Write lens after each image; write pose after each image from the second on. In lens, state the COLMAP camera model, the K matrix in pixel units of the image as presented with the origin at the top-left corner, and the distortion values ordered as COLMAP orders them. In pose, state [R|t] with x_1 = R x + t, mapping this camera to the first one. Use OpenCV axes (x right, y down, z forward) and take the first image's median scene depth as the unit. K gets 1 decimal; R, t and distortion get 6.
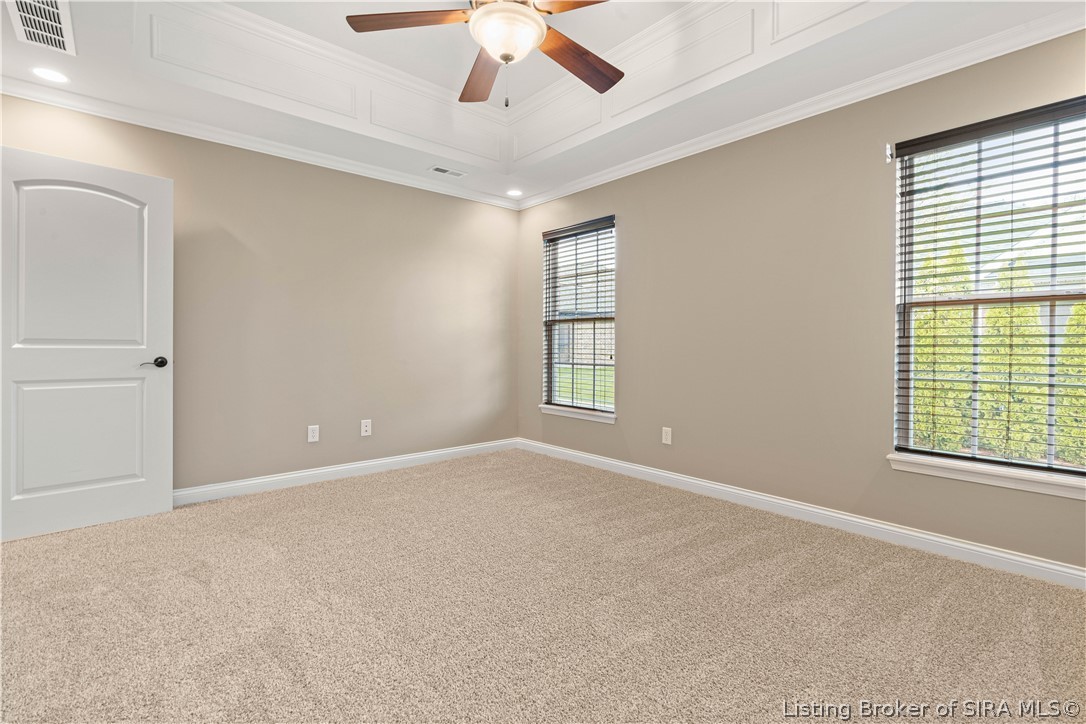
lens RADIAL K [[500.8, 0, 542.0], [0, 500.8, 339.9], [0, 0, 1]] dist [-0.002262, -0.000069]
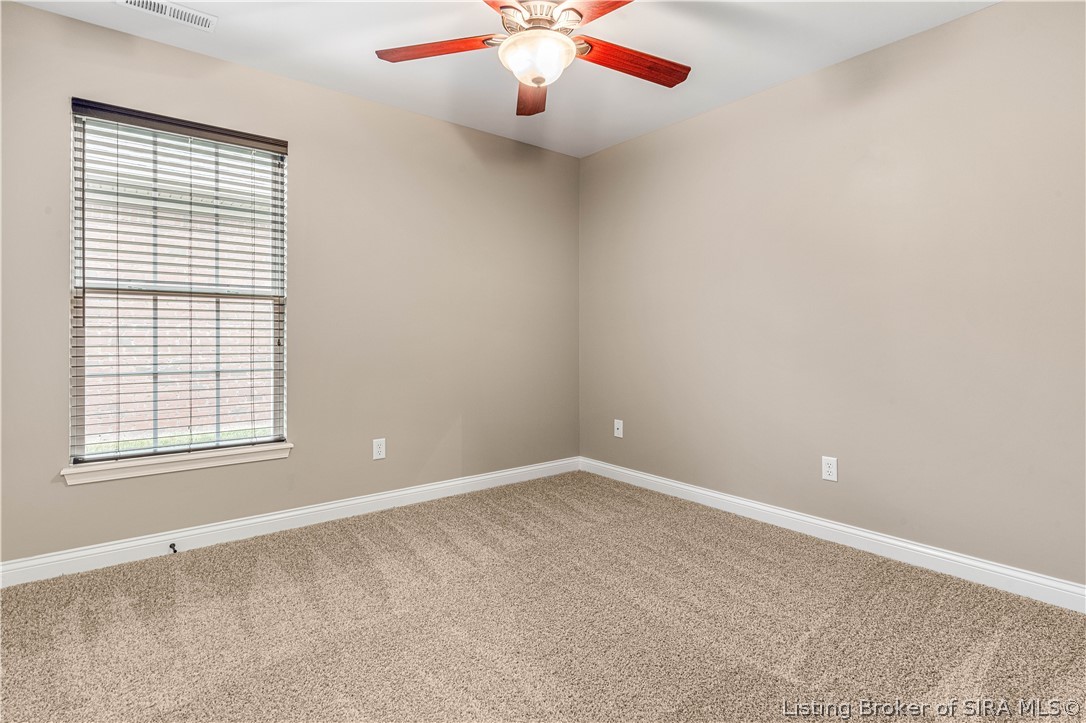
lens RADIAL K [[527.6, 0, 542.5], [0, 527.6, 334.0], [0, 0, 1]] dist [0.000650, 0.000058]
pose [[0.057130, 0.002924, 0.998362, -0.584915], [-0.010188, 0.999945, -0.002346, 0.003045], [-0.998315, -0.010038, 0.057157, 0.673381]]
